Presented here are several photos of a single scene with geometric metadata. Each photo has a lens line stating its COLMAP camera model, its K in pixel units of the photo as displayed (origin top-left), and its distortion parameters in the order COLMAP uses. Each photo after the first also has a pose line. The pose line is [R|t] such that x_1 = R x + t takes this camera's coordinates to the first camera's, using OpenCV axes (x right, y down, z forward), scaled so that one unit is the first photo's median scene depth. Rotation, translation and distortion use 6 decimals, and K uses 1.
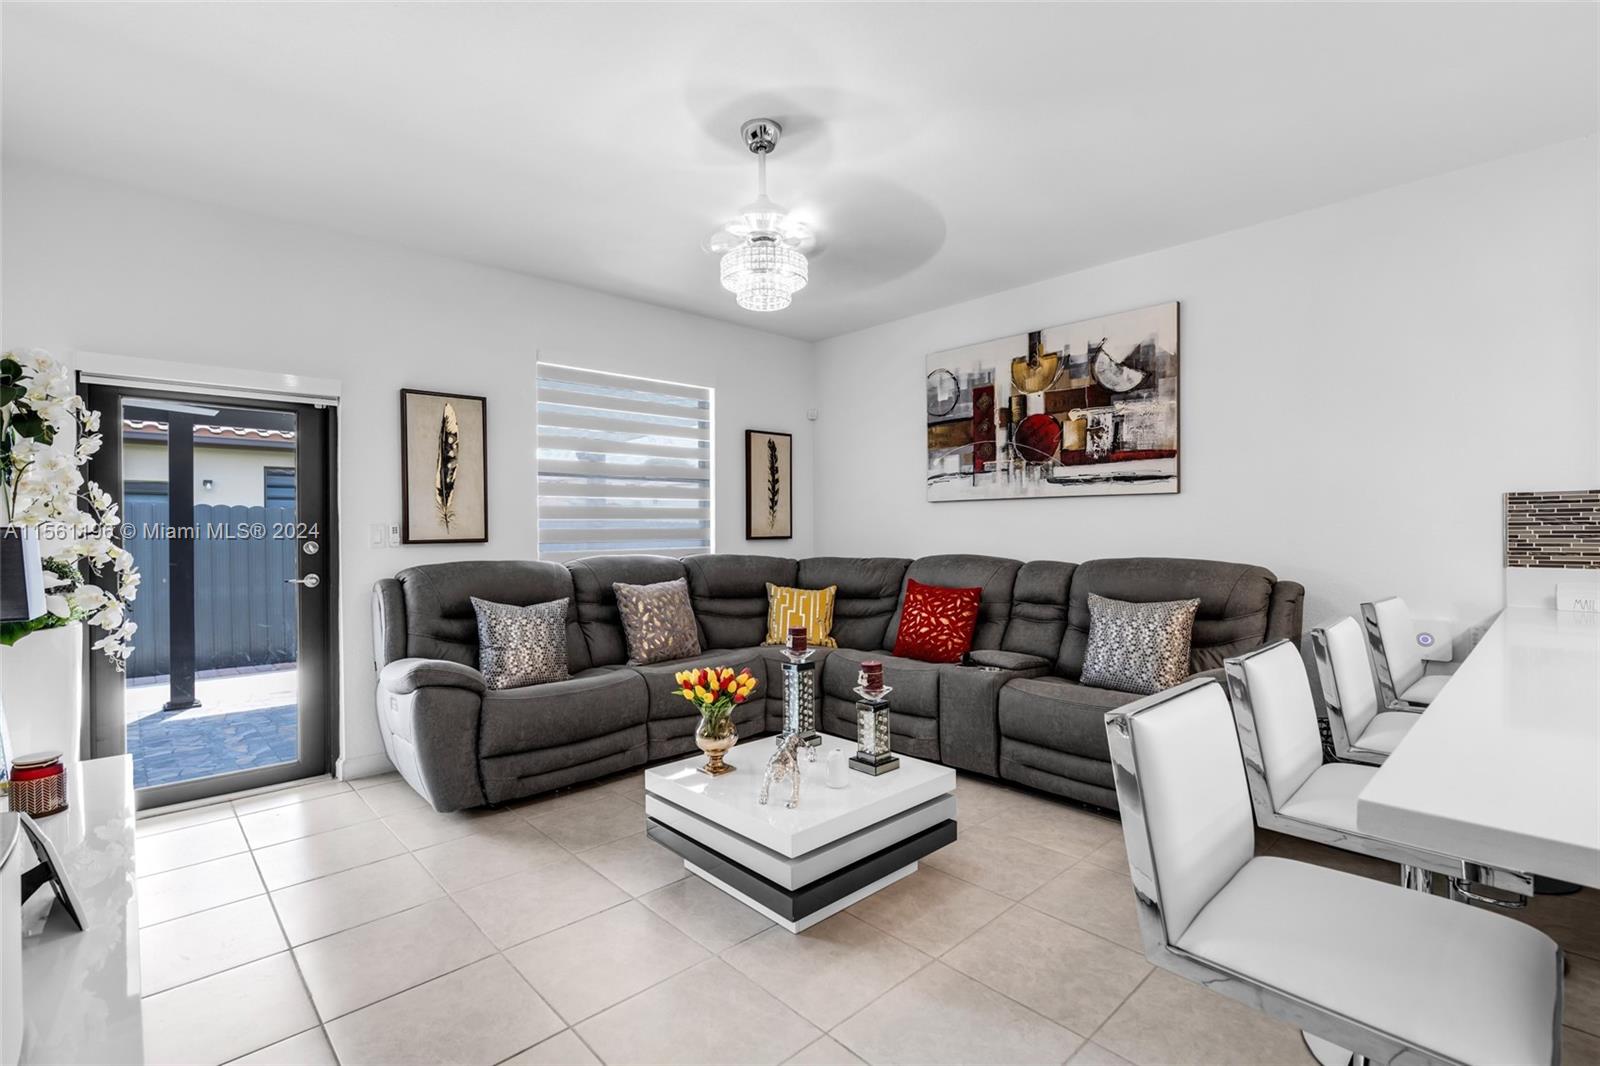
lens RADIAL K [[698.8, 0, 800.0], [0, 698.8, 533.0], [0, 0, 1]] dist [-0.002235, 0.000066]
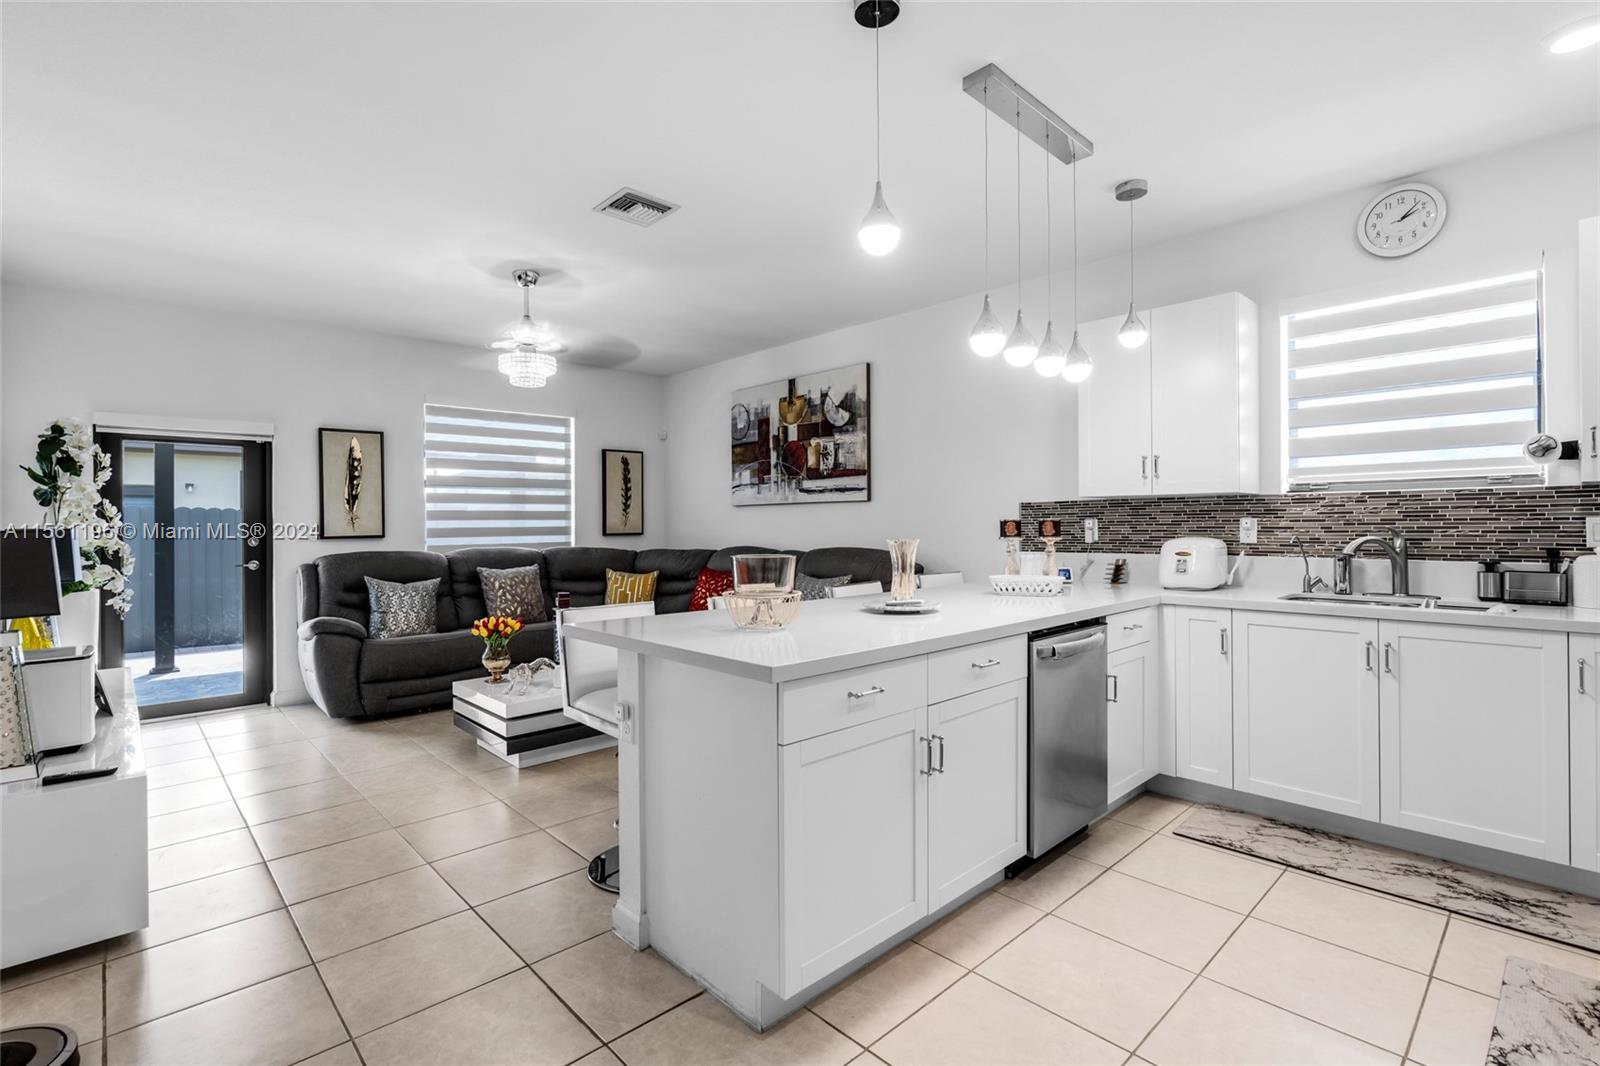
lens RADIAL K [[736.3, 0, 793.6], [0, 736.3, 524.4], [0, 0, 1]] dist [0.001510, 0.000225]
pose [[0.999767, -0.003499, -0.021291, 0.394994], [0.003341, 0.999967, -0.007462, 0.000414], [0.021316, 0.007389, 0.999745, -0.435140]]
